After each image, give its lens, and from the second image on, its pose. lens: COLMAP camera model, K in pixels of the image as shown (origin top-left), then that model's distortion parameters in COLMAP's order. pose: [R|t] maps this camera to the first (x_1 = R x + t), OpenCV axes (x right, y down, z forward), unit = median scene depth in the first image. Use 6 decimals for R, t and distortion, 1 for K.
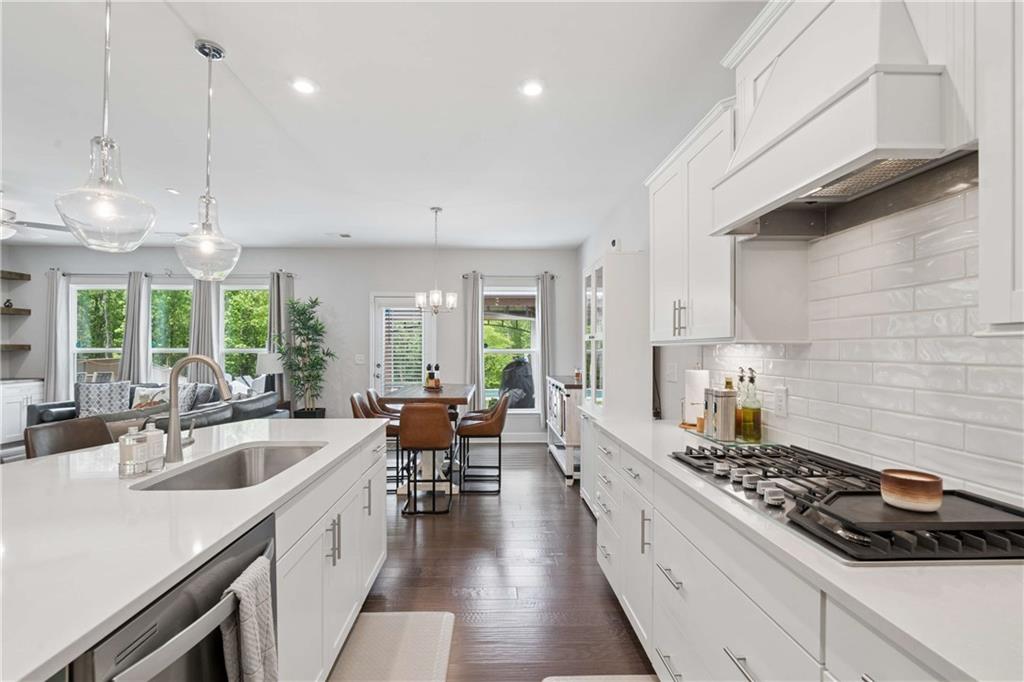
lens RADIAL K [[468.6, 0, 508.1], [0, 468.6, 346.1], [0, 0, 1]] dist [-0.000325, 0.000788]
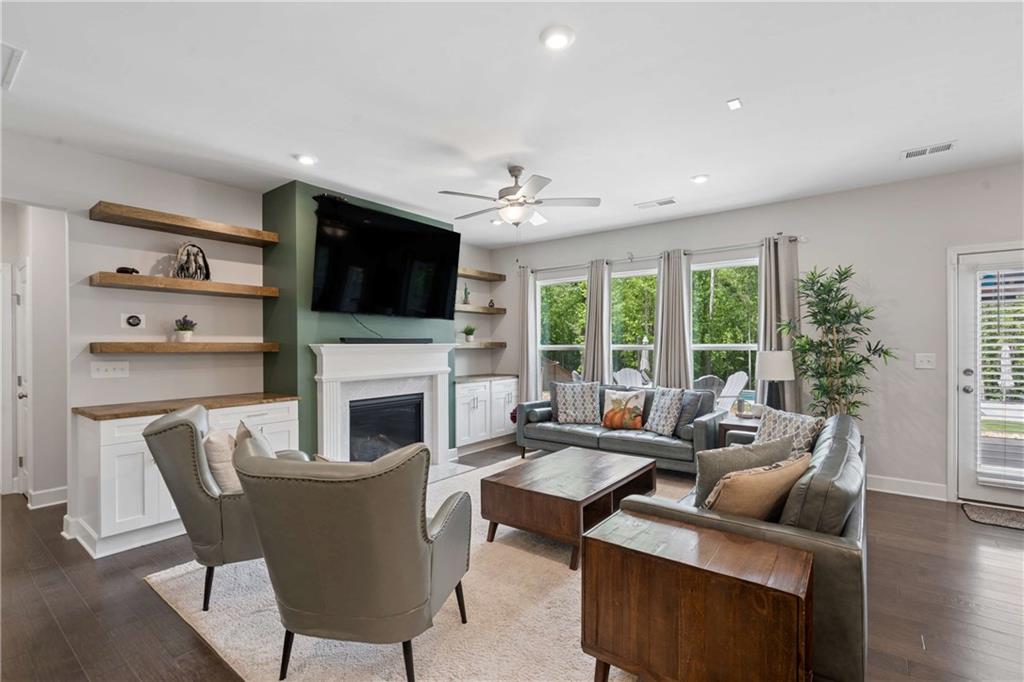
lens RADIAL K [[468.6, 0, 510.3], [0, 468.6, 344.2], [0, 0, 1]] dist [-0.000325, 0.000788]
pose [[0.784479, -0.008093, -0.620102, -0.374072], [0.010635, 0.999943, 0.000403, 0.000697], [0.620064, -0.006911, 0.784521, 0.193846]]
